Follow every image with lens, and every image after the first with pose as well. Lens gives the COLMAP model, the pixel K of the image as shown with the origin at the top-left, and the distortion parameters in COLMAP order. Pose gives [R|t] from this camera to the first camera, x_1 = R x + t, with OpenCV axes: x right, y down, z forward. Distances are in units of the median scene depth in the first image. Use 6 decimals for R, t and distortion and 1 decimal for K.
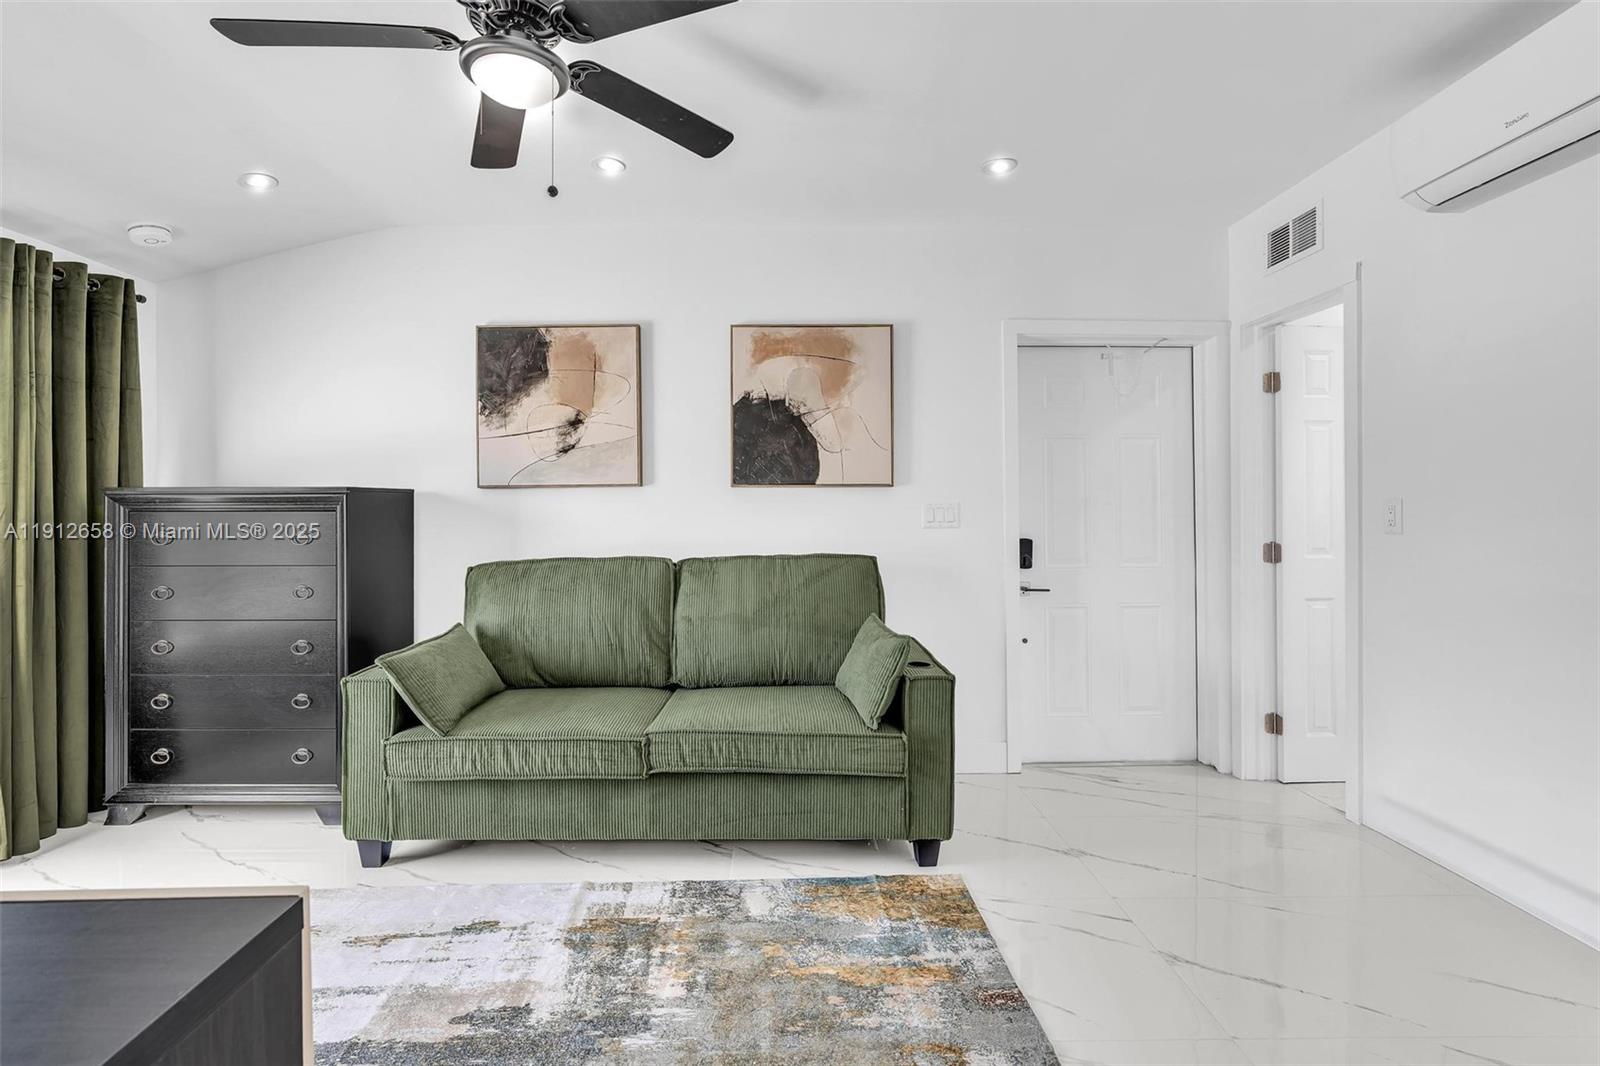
lens RADIAL K [[734.9, 0, 804.9], [0, 734.9, 502.8], [0, 0, 1]] dist [-0.004857, -0.000260]
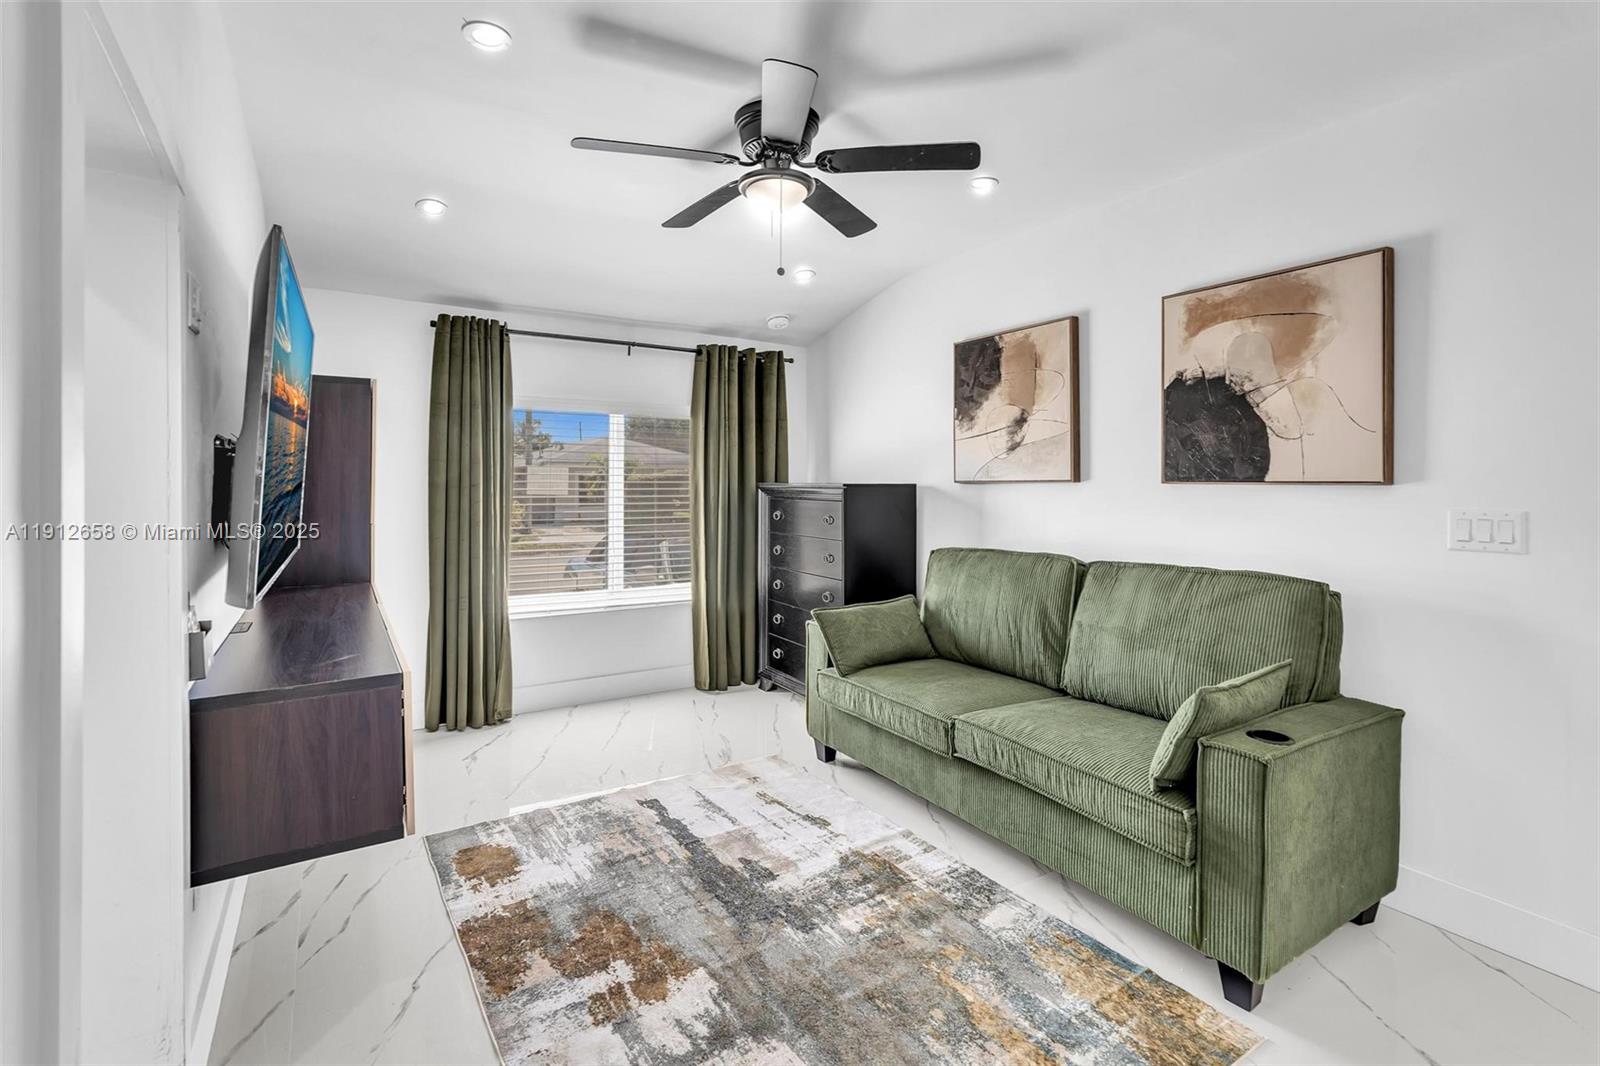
lens RADIAL K [[753.6, 0, 791.6], [0, 753.6, 489.3], [0, 0, 1]] dist [-0.001360, 0.000001]
pose [[0.506253, 0.014467, -0.862264, 0.506896], [-0.005221, 0.999892, 0.013711, -0.028731], [0.862369, -0.002439, 0.506274, 0.197088]]
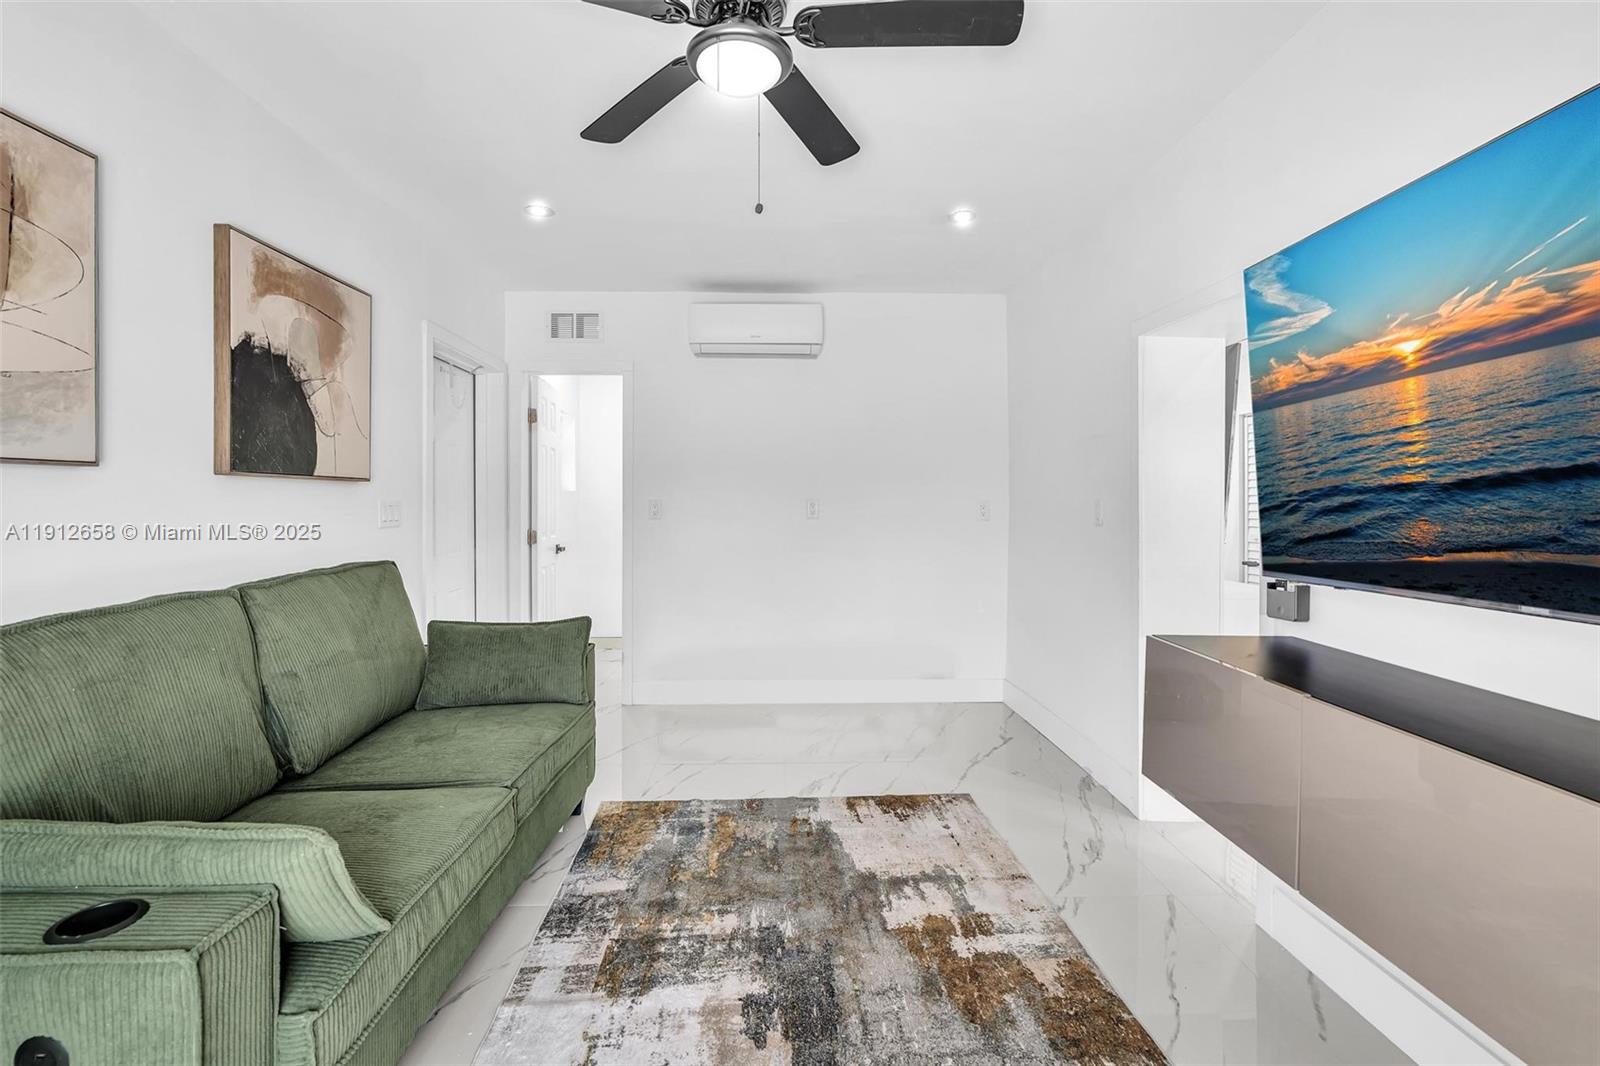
lens RADIAL K [[717.9, 0, 794.4], [0, 717.9, 514.4], [0, 0, 1]] dist [-0.002498, -0.000283]
pose [[-0.001539, -0.014936, 0.999887, -0.833775], [-0.002971, 0.999884, 0.014932, 0.002360], [-0.999994, -0.002948, -0.001584, 0.572241]]
